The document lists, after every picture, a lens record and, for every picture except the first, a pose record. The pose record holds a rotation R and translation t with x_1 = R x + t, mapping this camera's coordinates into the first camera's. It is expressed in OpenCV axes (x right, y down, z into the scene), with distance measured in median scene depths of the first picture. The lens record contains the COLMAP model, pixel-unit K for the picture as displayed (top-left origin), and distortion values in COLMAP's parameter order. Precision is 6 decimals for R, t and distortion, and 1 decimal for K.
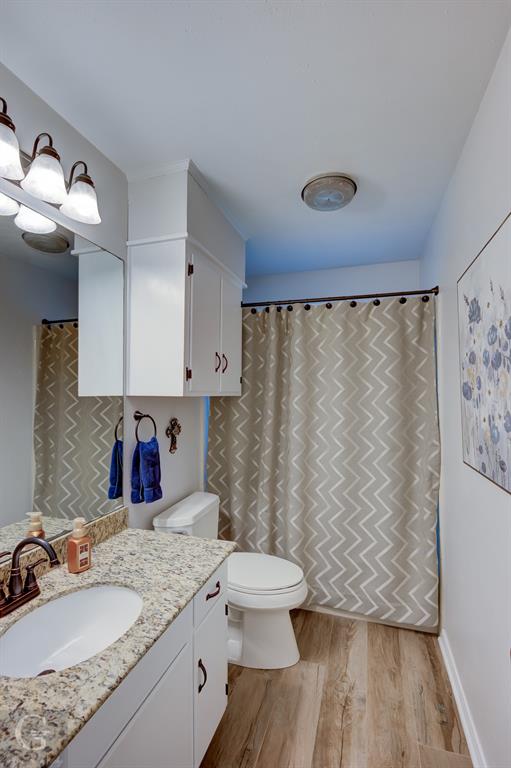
lens RADIAL K [[362.9, 0, 255.5], [0, 362.9, 384.0], [0, 0, 1]] dist [-0.000844, -0.000117]
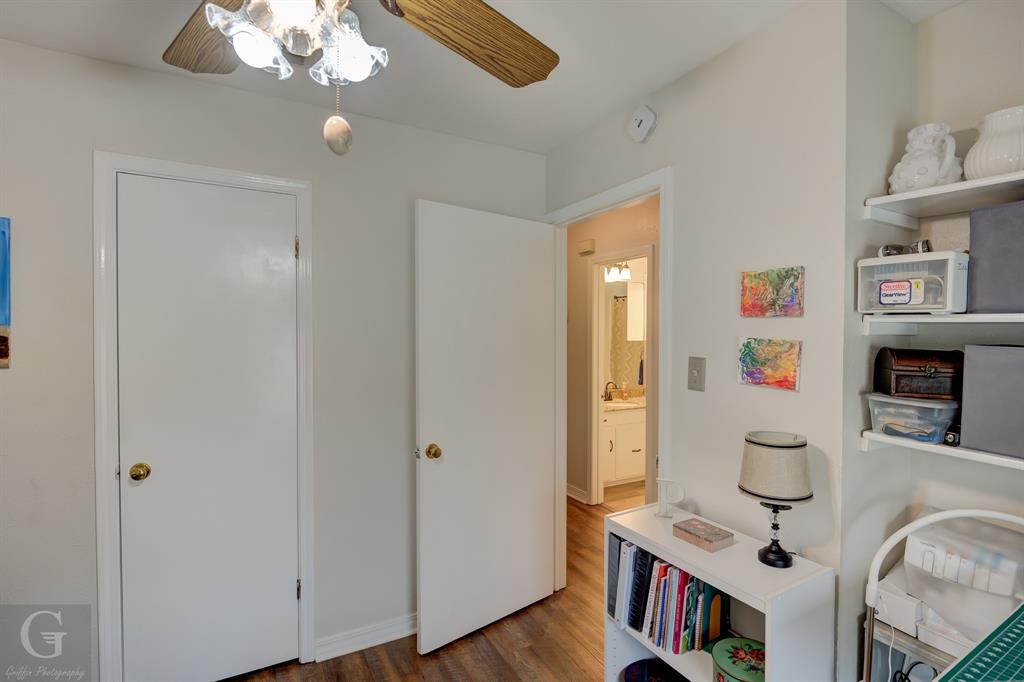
lens RADIAL K [[483.1, 0, 512.0], [0, 483.1, 341.0], [0, 0, 1]] dist [0.000682, 0.000130]
pose [[0.735955, 0.012942, -0.676907, 1.048490], [0.011939, 0.999414, 0.032089, -0.071449], [0.676925, -0.031698, 0.735369, -1.750888]]
